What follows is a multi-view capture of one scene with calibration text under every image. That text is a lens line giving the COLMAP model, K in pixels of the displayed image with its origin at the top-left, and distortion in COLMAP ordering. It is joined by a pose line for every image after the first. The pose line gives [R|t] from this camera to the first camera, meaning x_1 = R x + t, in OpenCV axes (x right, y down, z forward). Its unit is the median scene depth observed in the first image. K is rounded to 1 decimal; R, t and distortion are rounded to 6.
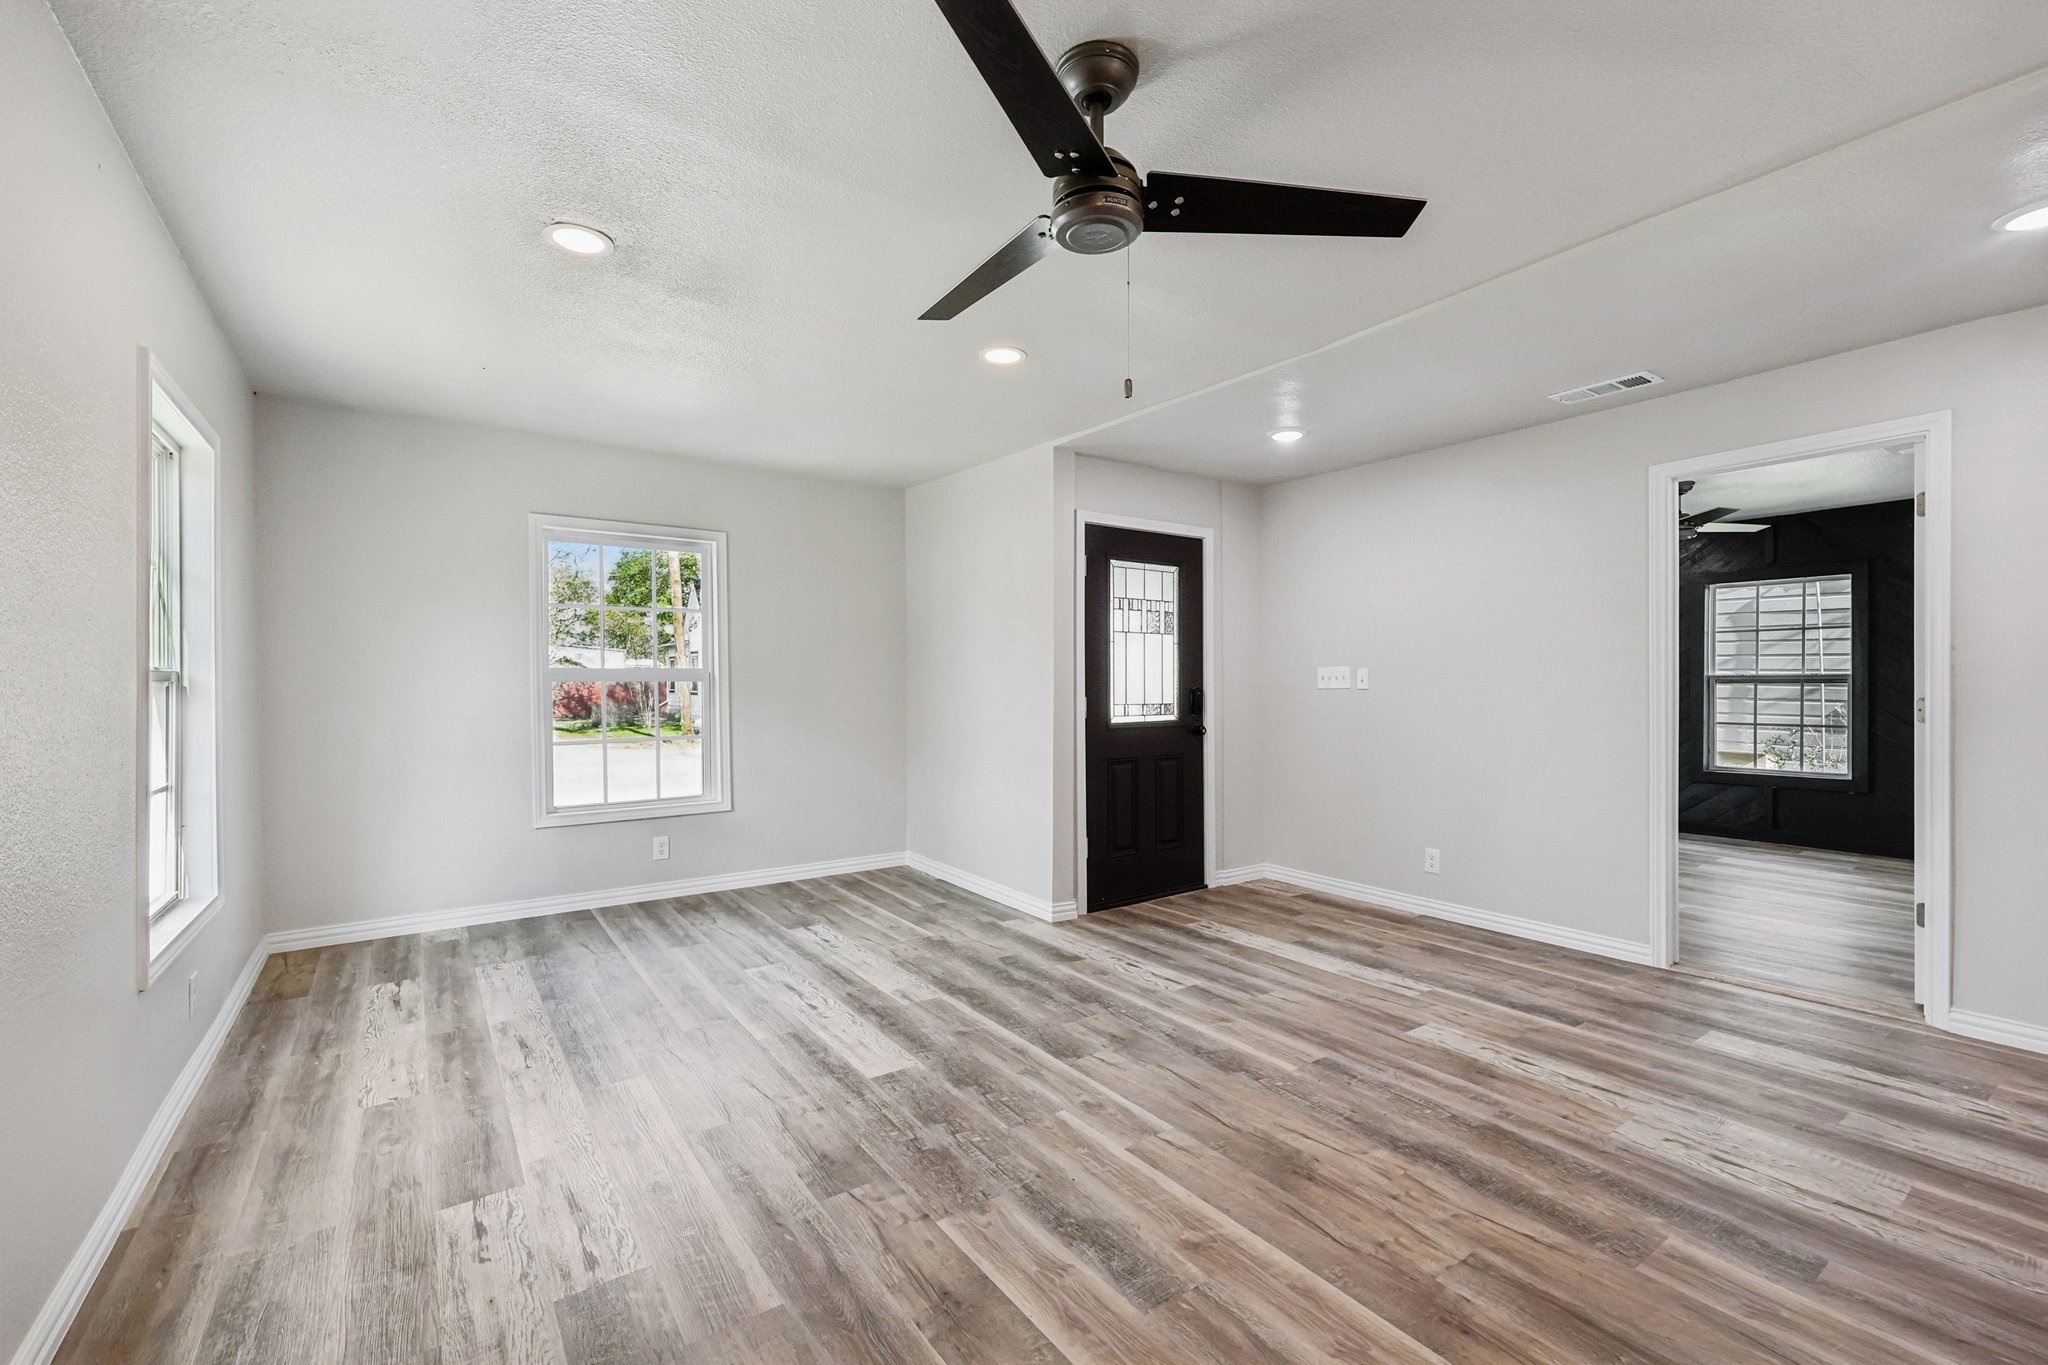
lens RADIAL K [[864.5, 0, 1023.1], [0, 864.5, 696.2], [0, 0, 1]] dist [-0.001919, 0.000486]
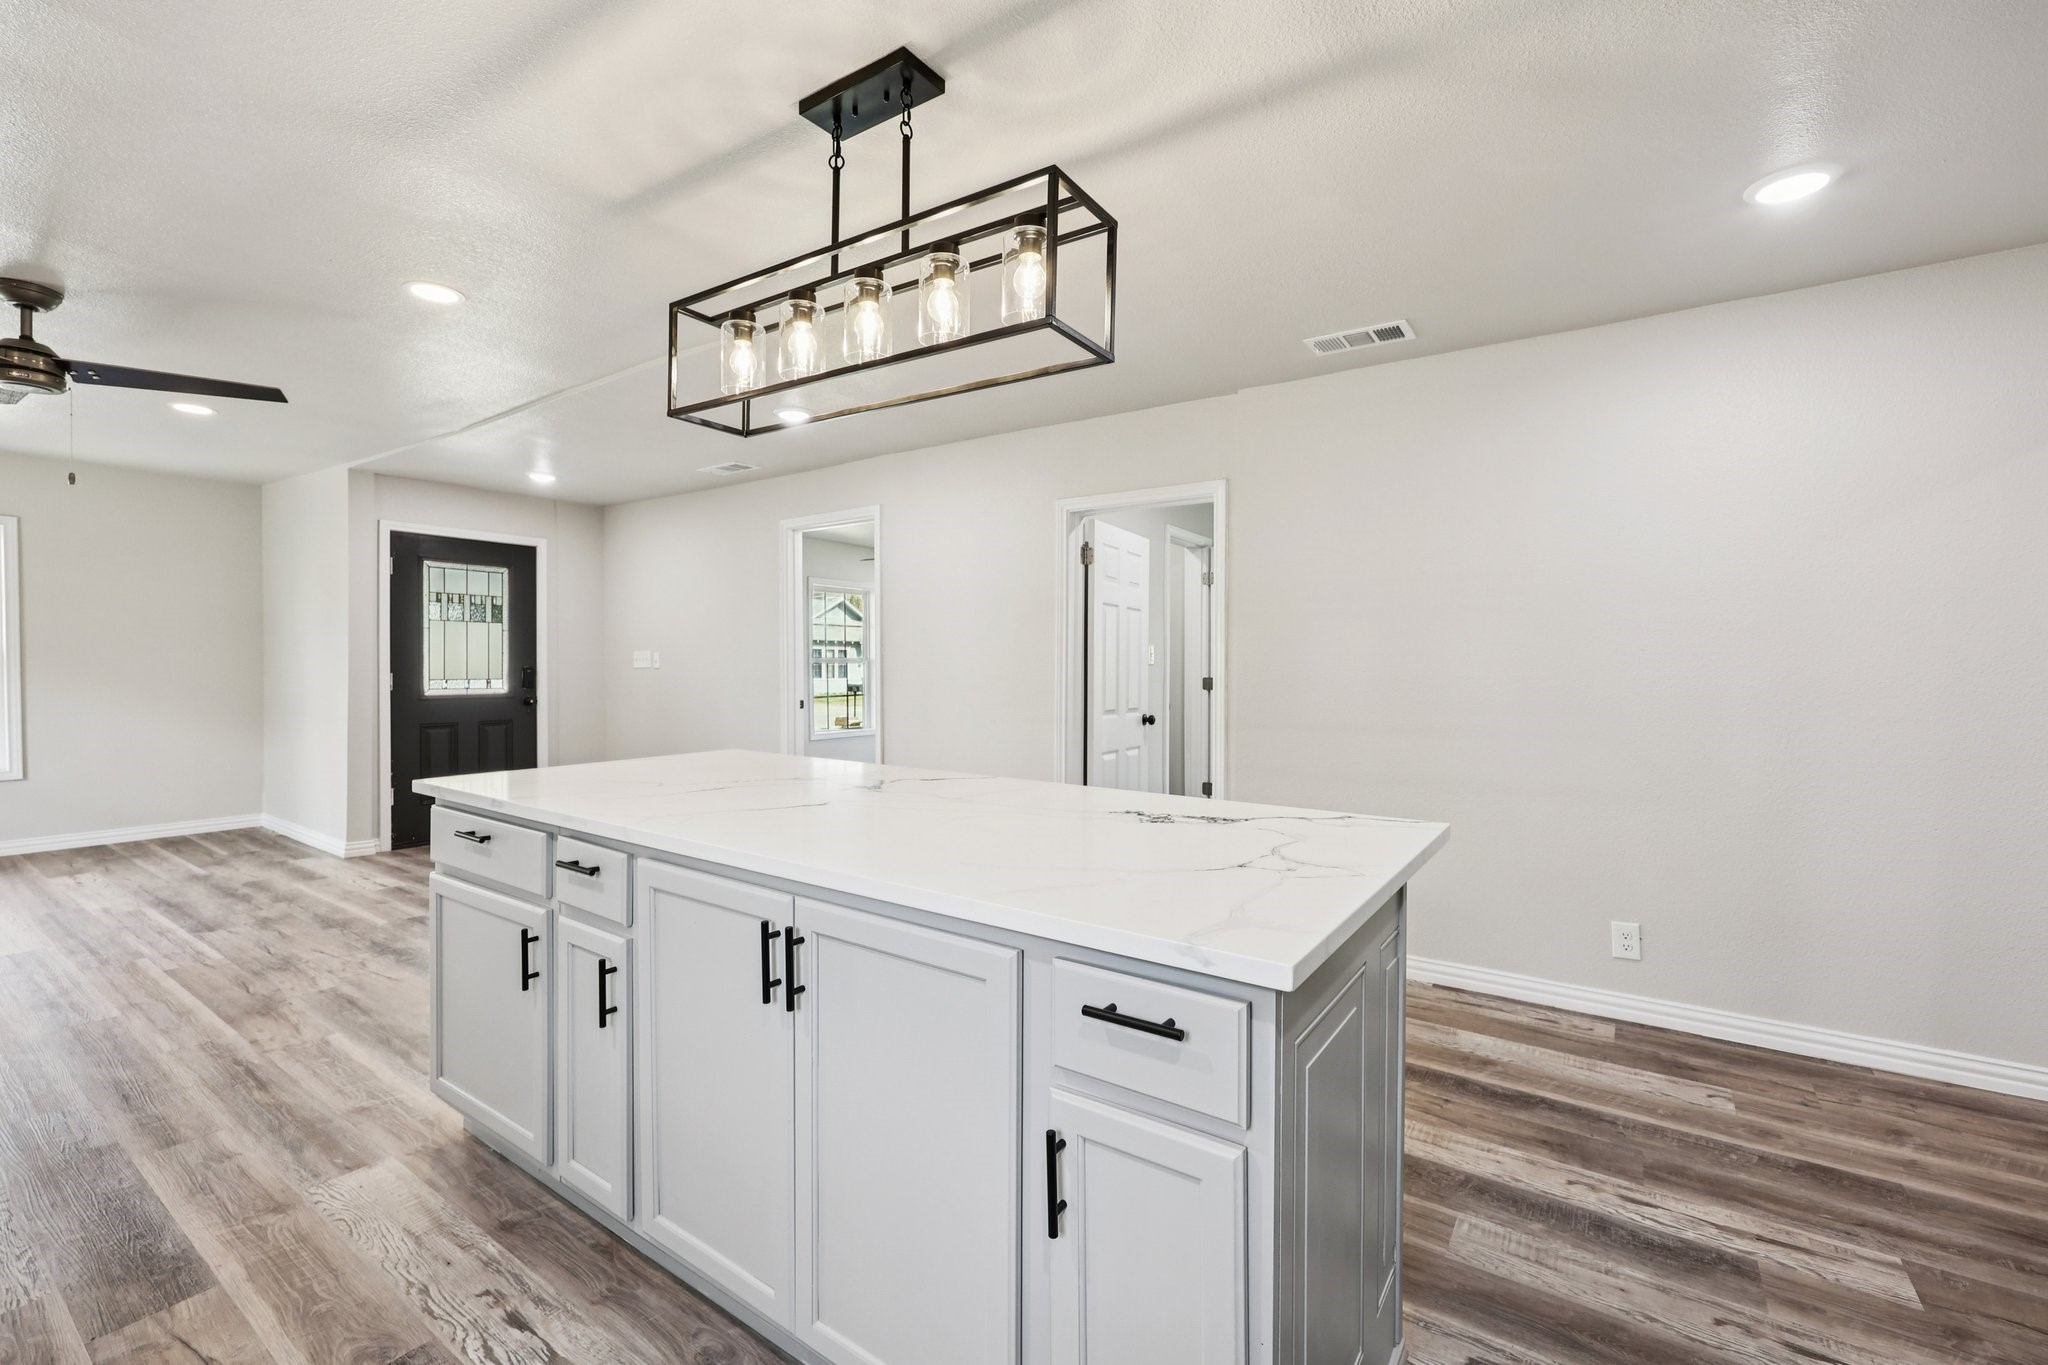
lens RADIAL K [[864.5, 0, 1036.2], [0, 864.5, 670.9], [0, 0, 1]] dist [-0.001919, 0.000486]
pose [[0.939026, 0.006027, 0.343792, 0.483748], [-0.002181, 0.999931, -0.011573, 0.009772], [-0.343838, 0.010117, 0.938974, -0.437582]]
